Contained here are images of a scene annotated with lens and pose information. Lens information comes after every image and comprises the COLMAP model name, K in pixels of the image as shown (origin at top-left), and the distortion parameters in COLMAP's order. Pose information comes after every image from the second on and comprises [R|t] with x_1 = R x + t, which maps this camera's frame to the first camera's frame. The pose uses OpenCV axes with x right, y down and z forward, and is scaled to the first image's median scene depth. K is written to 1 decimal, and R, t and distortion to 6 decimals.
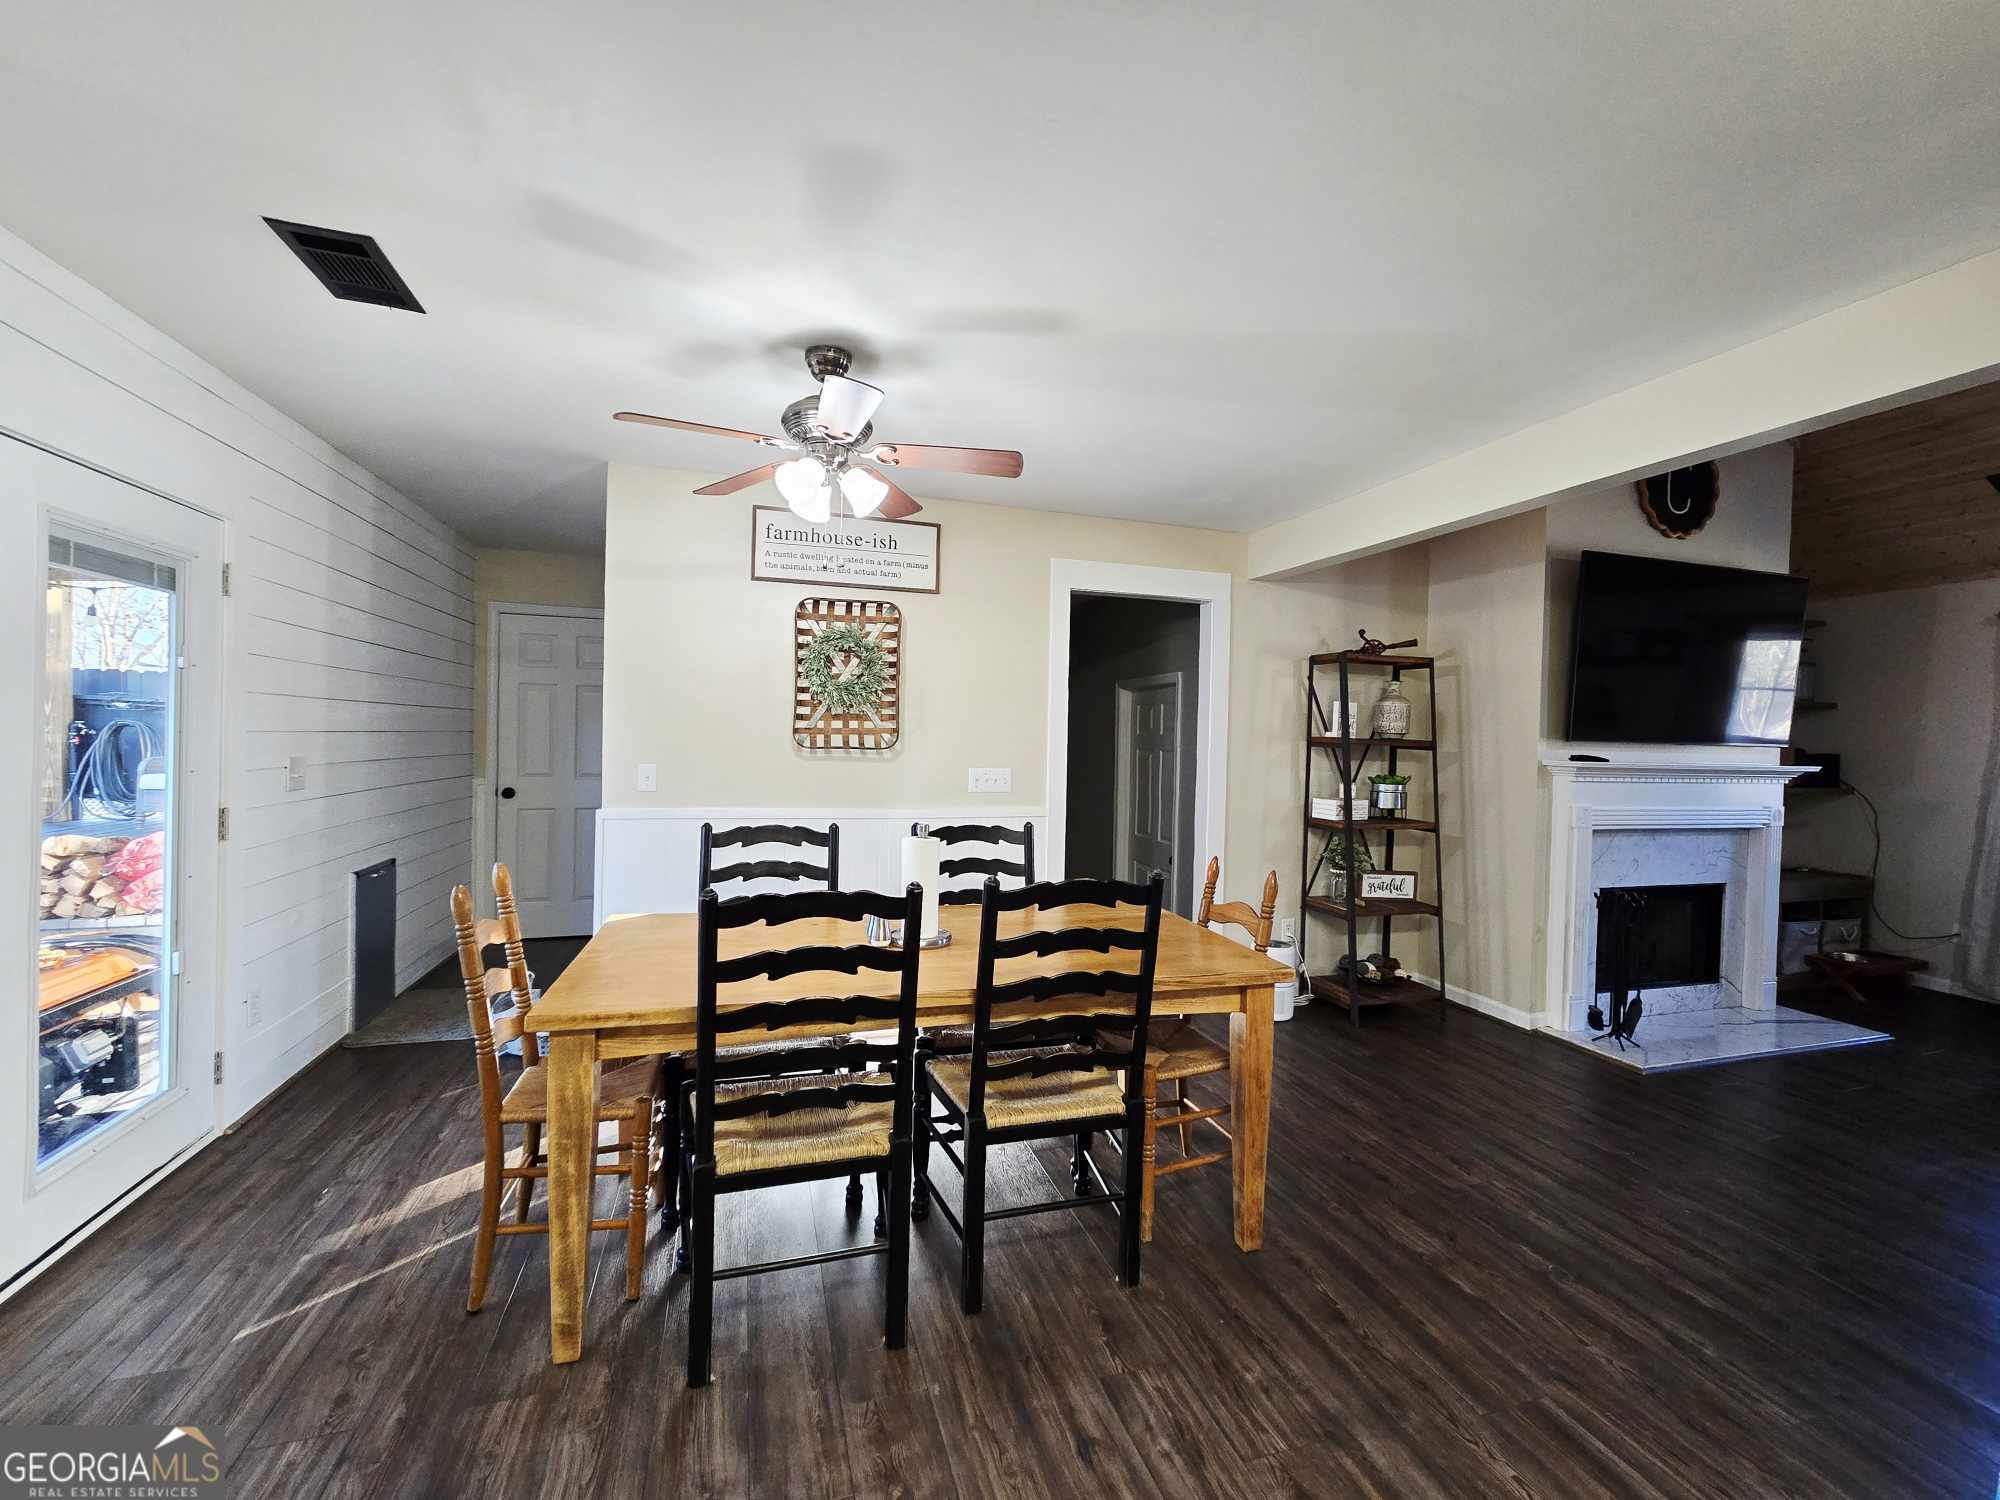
lens RADIAL K [[817.7, 0, 1006.0], [0, 817.7, 748.4], [0, 0, 1]] dist [0.001371, 0.000996]
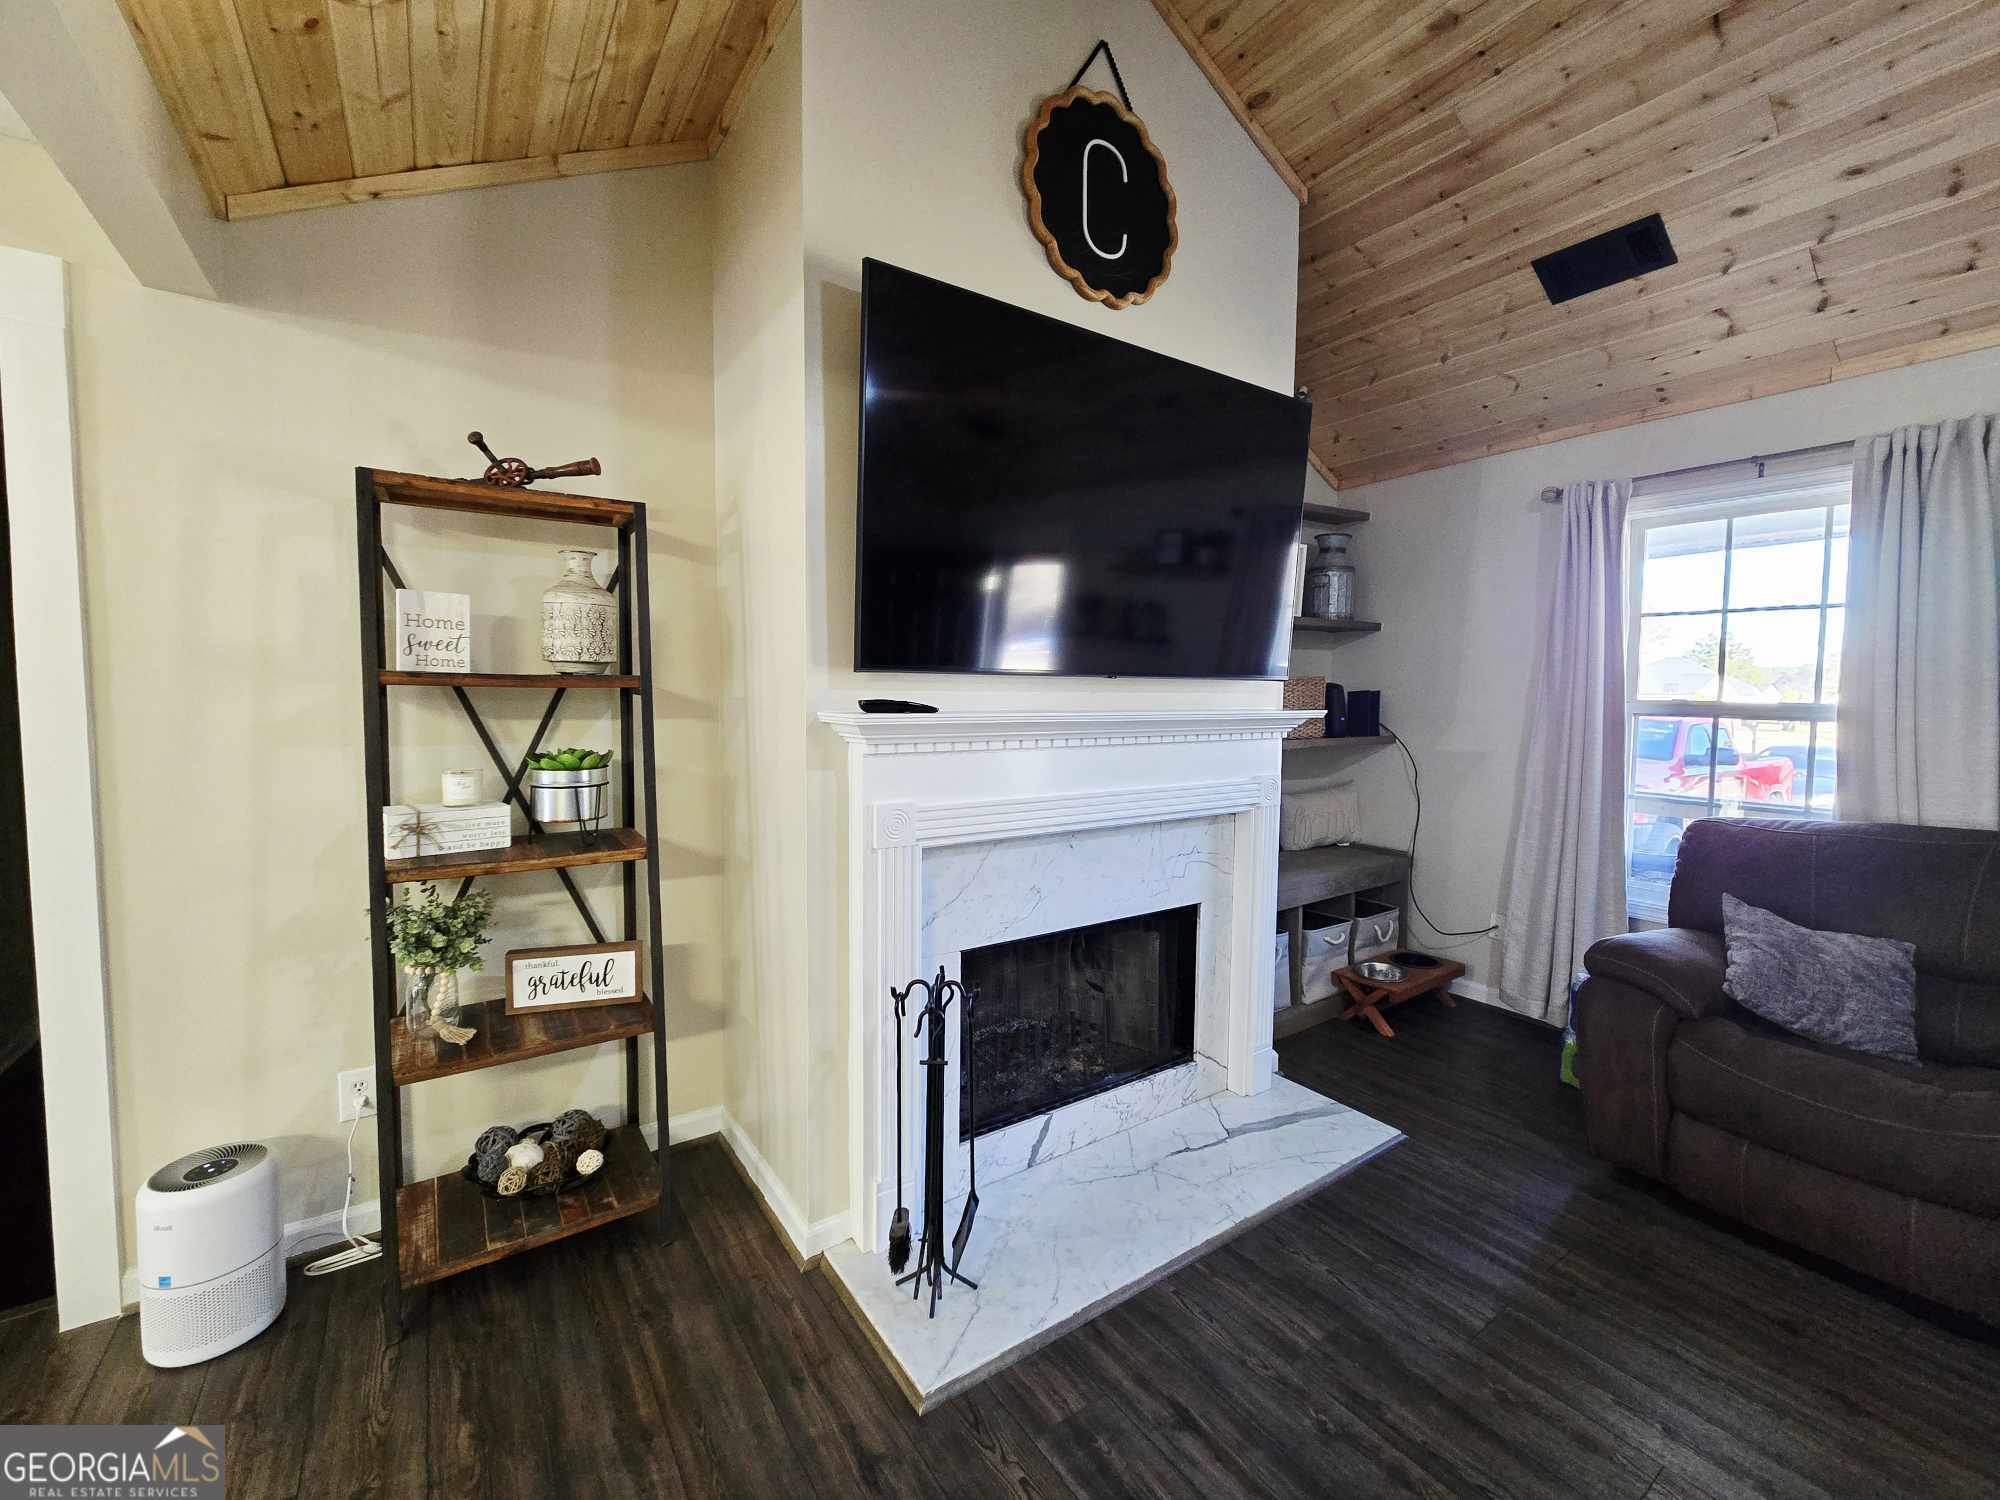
lens RADIAL K [[817.7, 0, 1020.8], [0, 817.7, 735.4], [0, 0, 1]] dist [0.001371, 0.000996]
pose [[0.953232, -0.032526, 0.300484, 0.569090], [0.017121, 0.998407, 0.053758, 0.003323], [-0.301754, -0.046099, 0.952271, 0.460096]]
